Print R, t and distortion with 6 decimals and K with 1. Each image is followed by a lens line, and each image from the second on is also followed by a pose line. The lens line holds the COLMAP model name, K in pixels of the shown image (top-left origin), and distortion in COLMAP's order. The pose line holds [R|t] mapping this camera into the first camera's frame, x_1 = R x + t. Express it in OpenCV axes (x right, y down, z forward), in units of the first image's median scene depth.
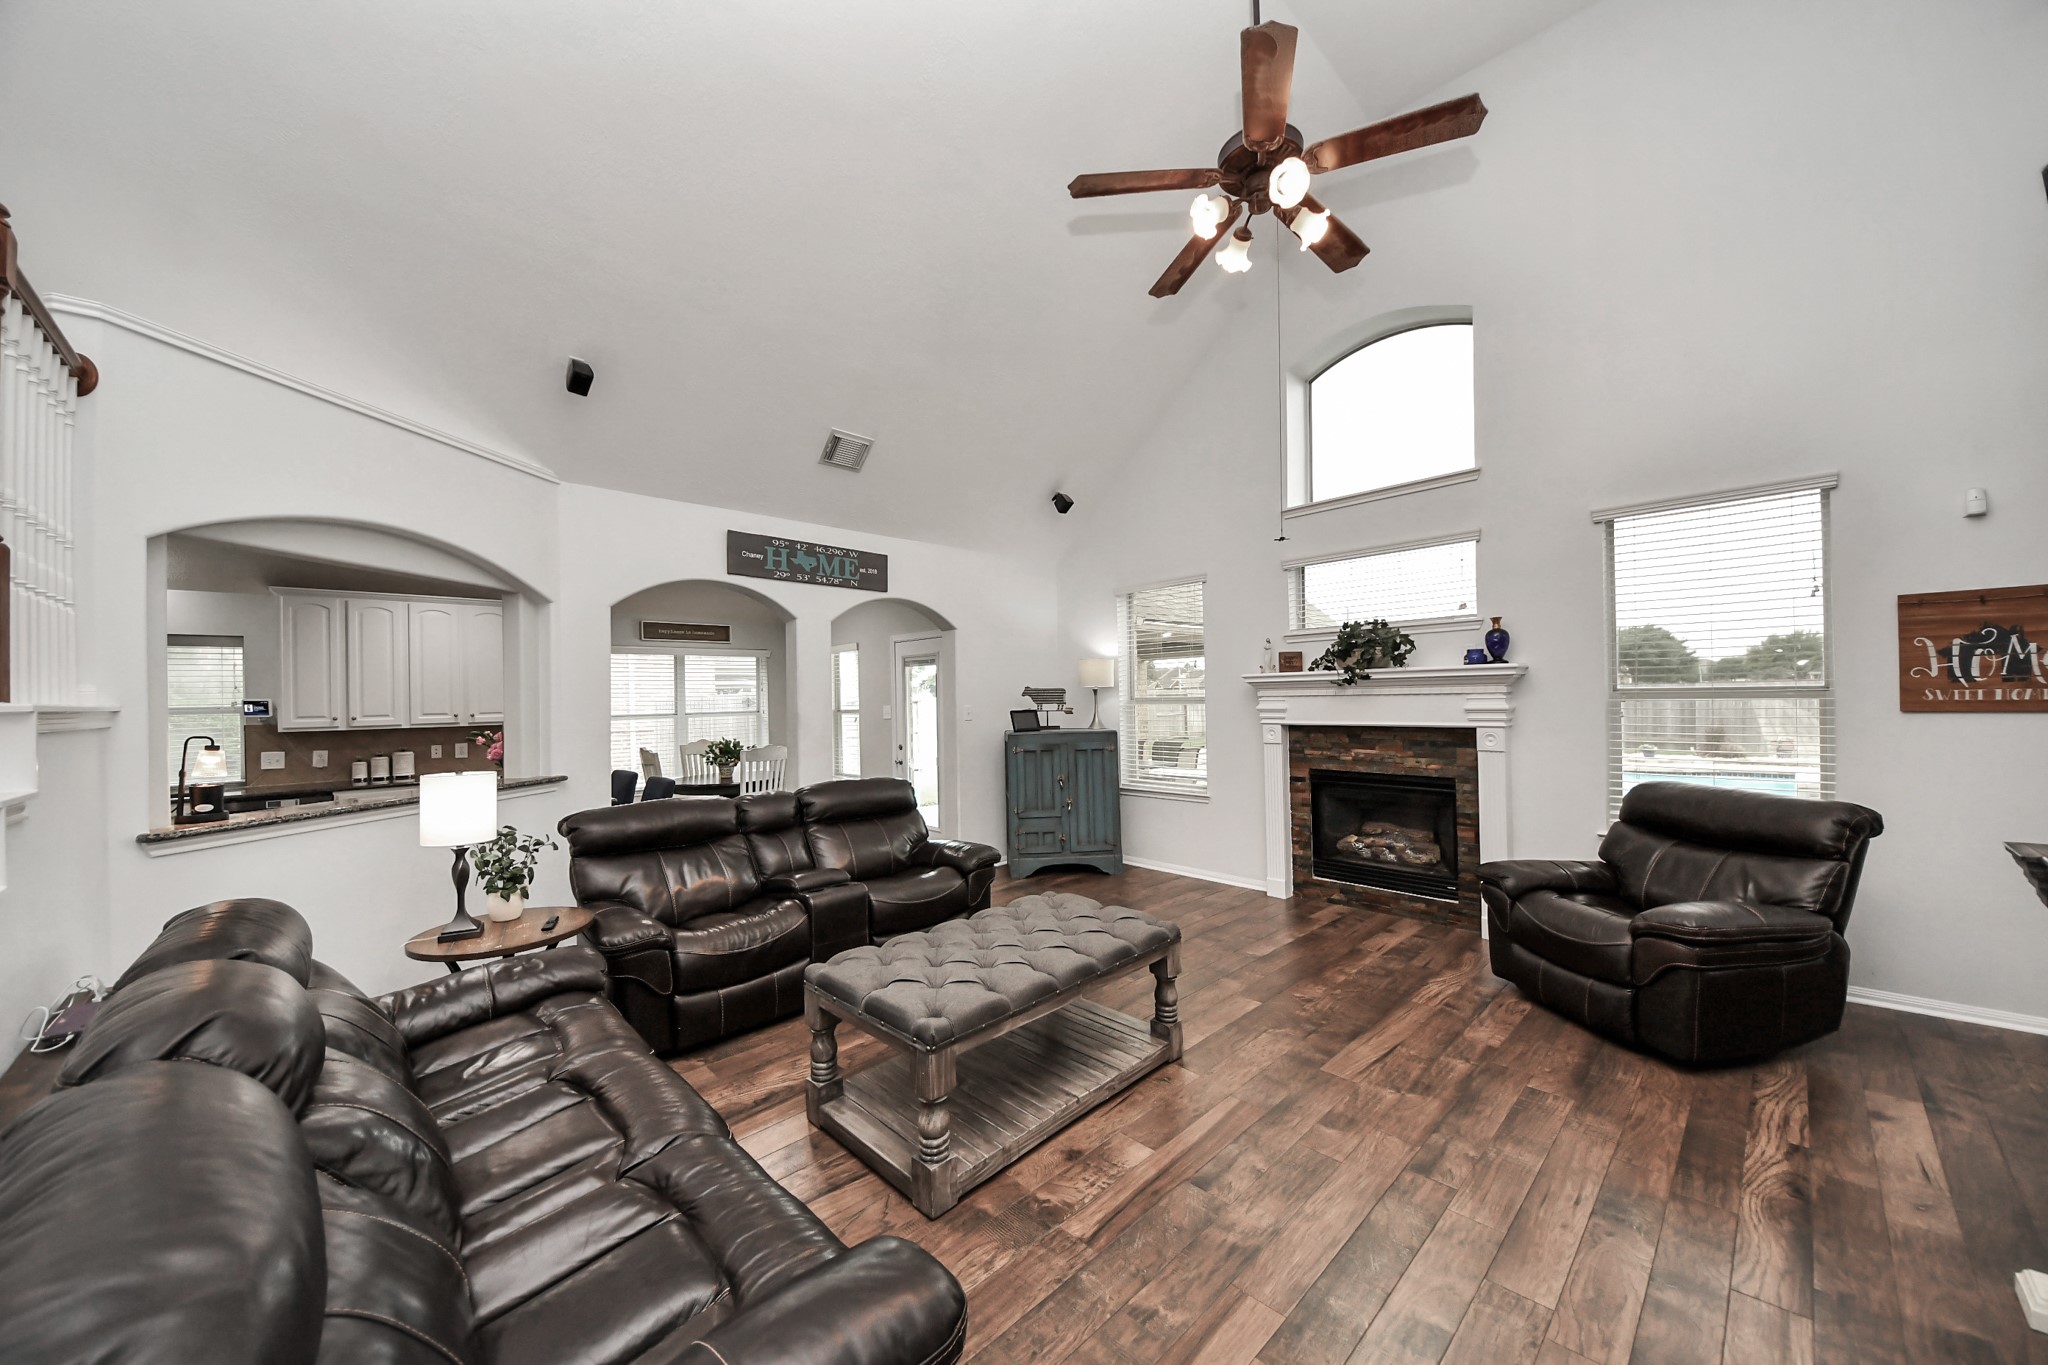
lens RADIAL K [[720.8, 0, 1027.4], [0, 720.8, 691.5], [0, 0, 1]] dist [0.039704, -0.026245]
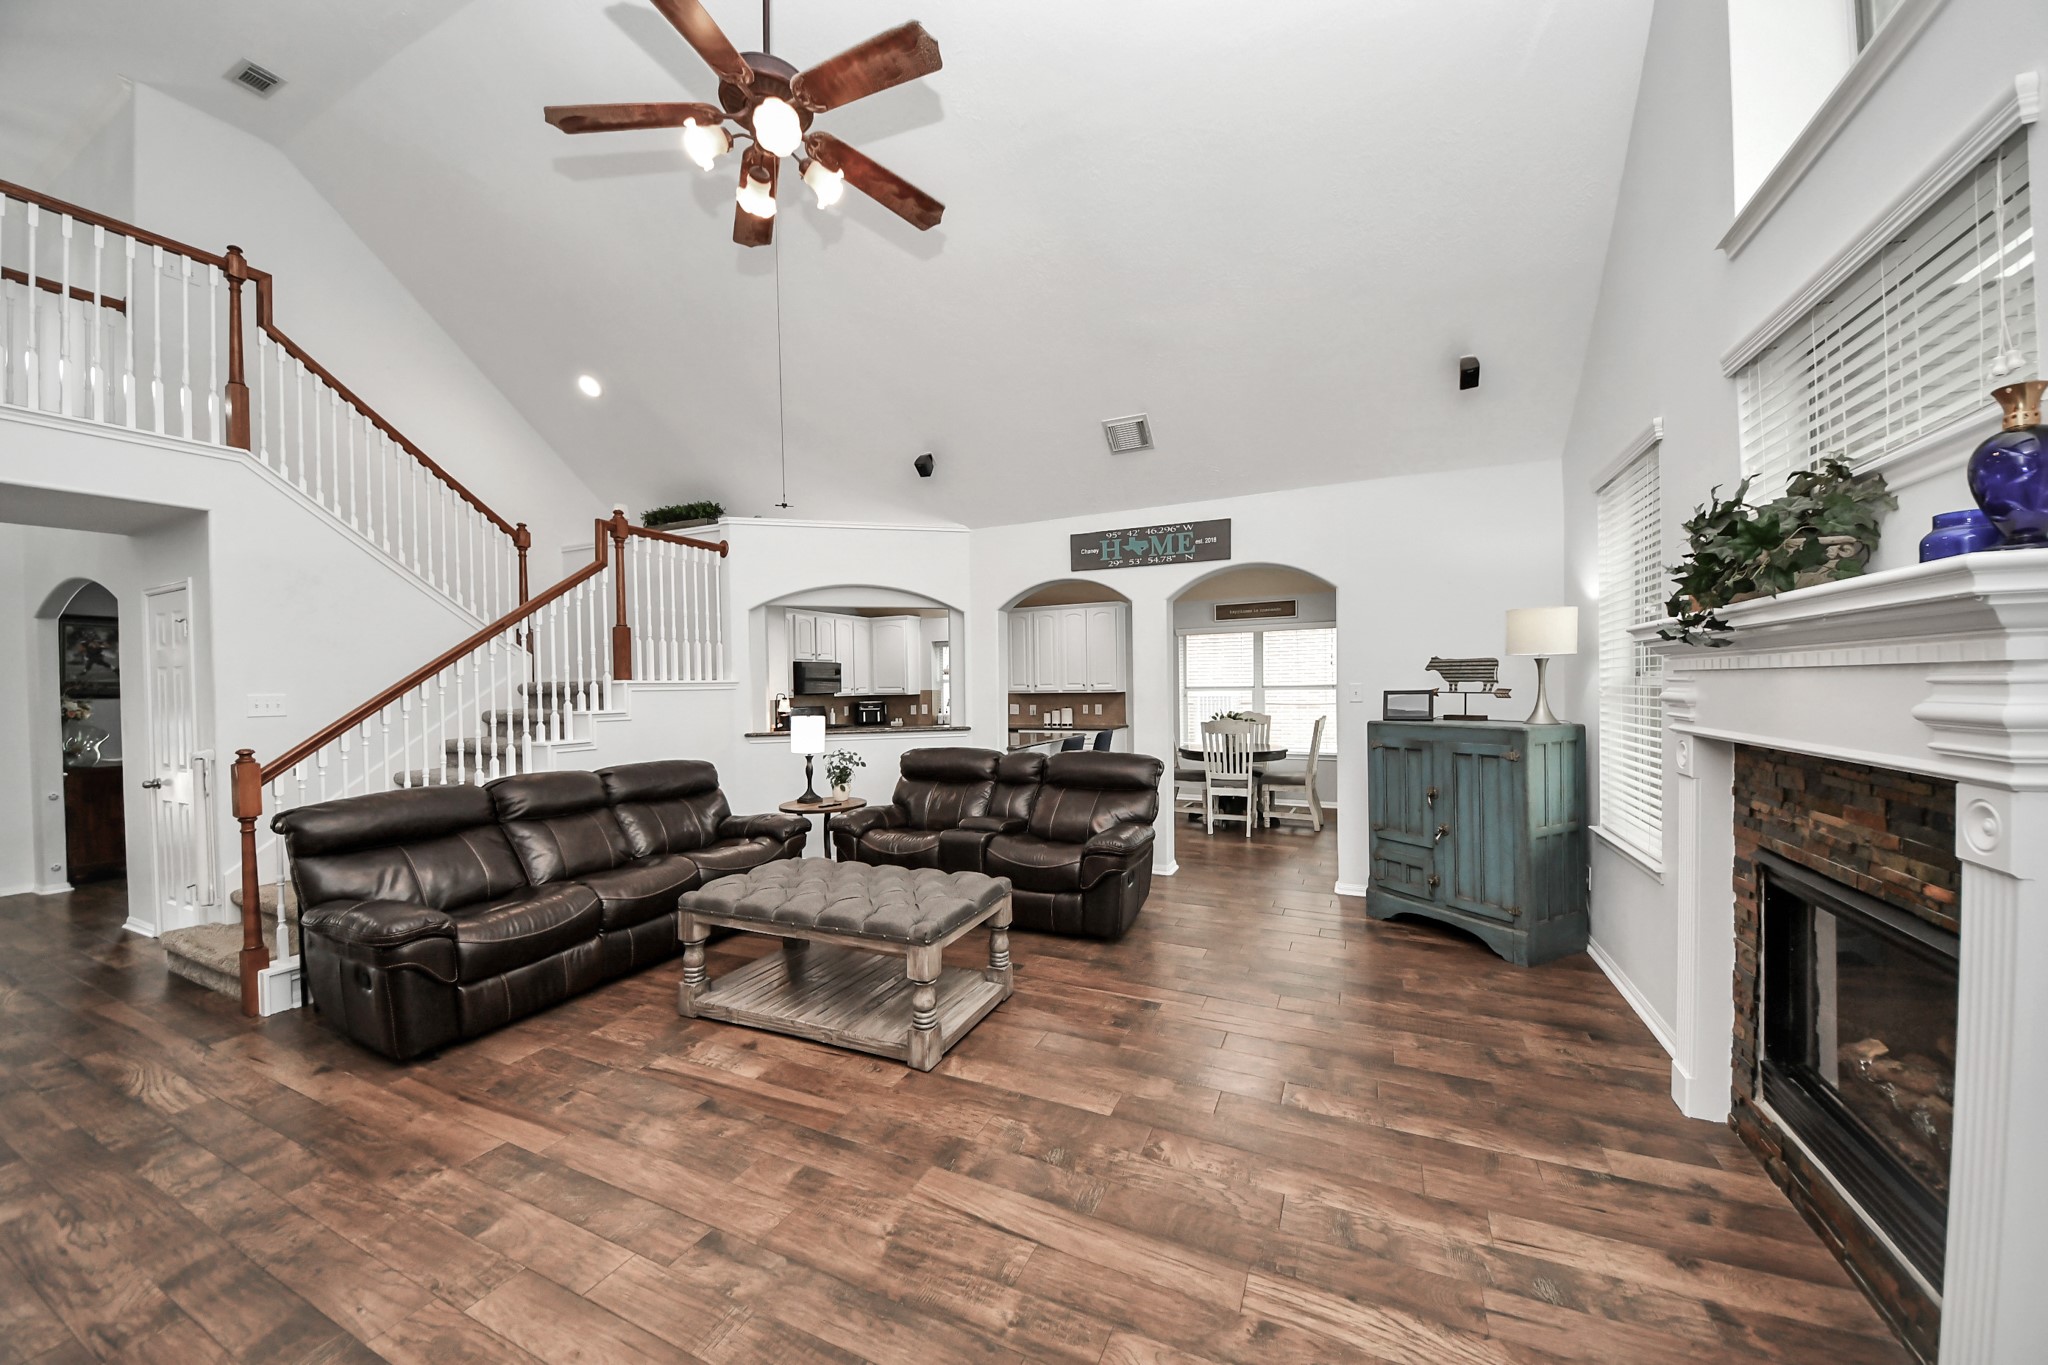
lens RADIAL K [[720.8, 0, 1027.4], [0, 720.8, 691.5], [0, 0, 1]] dist [0.039704, -0.026245]
pose [[0.363962, 0.024133, -0.931101, 0.633700], [0.014916, 0.999385, 0.031733, -0.001826], [0.931295, -0.025437, 0.363378, 0.460338]]
